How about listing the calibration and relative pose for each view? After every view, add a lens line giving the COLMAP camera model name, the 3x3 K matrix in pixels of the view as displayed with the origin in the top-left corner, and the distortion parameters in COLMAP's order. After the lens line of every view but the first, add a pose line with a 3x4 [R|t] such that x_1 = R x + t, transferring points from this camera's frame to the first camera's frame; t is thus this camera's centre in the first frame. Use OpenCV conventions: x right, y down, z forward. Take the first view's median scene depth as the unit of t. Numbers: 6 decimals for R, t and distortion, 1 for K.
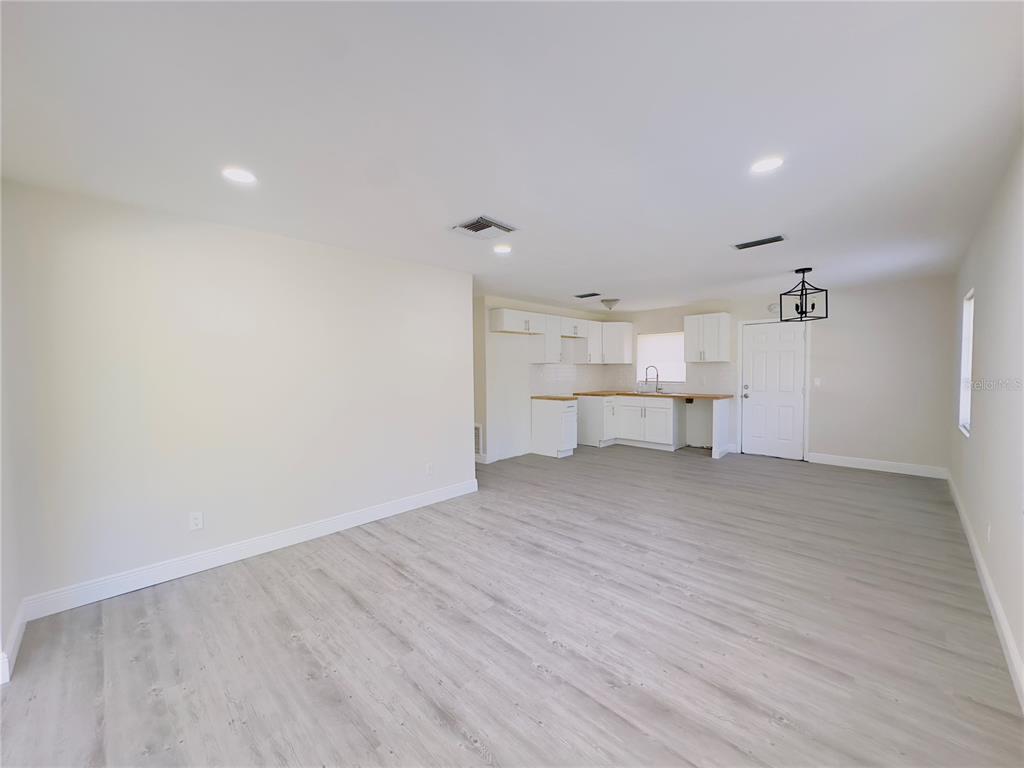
lens RADIAL K [[406.1, 0, 511.0], [0, 406.1, 384.1], [0, 0, 1]] dist [0.000094, 0.000057]
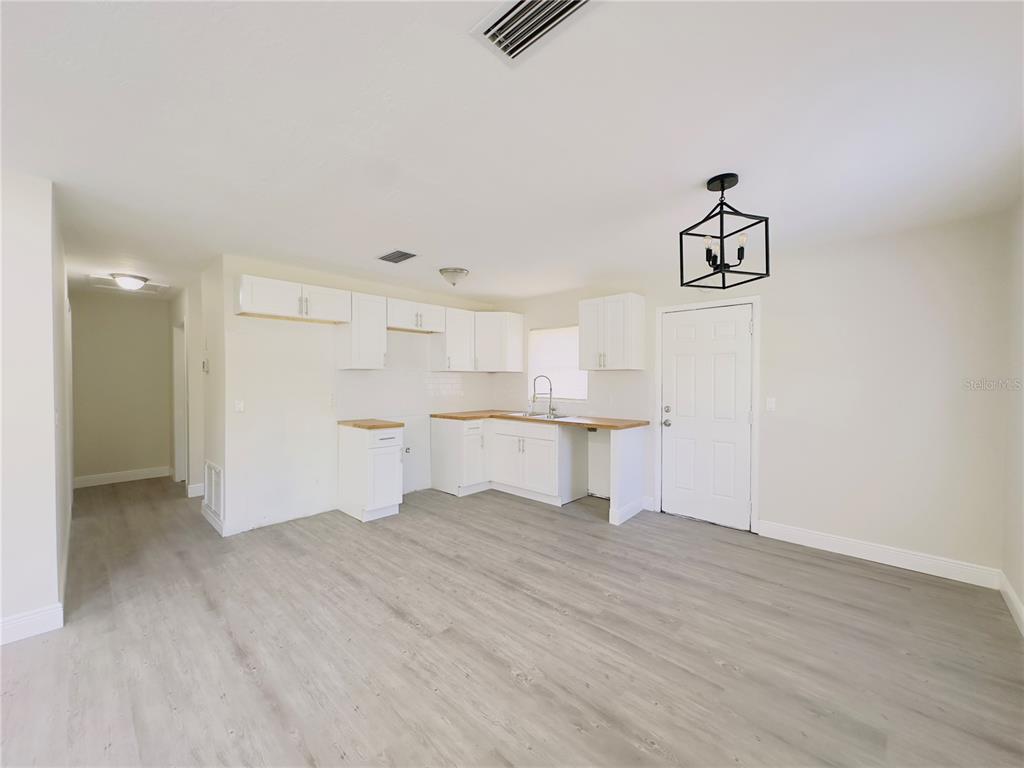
lens RADIAL K [[406.1, 0, 509.6], [0, 406.1, 384.5], [0, 0, 1]] dist [0.000094, 0.000057]
pose [[0.999736, 0.009714, 0.020833, 0.287050], [-0.009228, 0.999686, -0.023311, -0.013525], [-0.021053, 0.023112, 0.999511, 0.328353]]
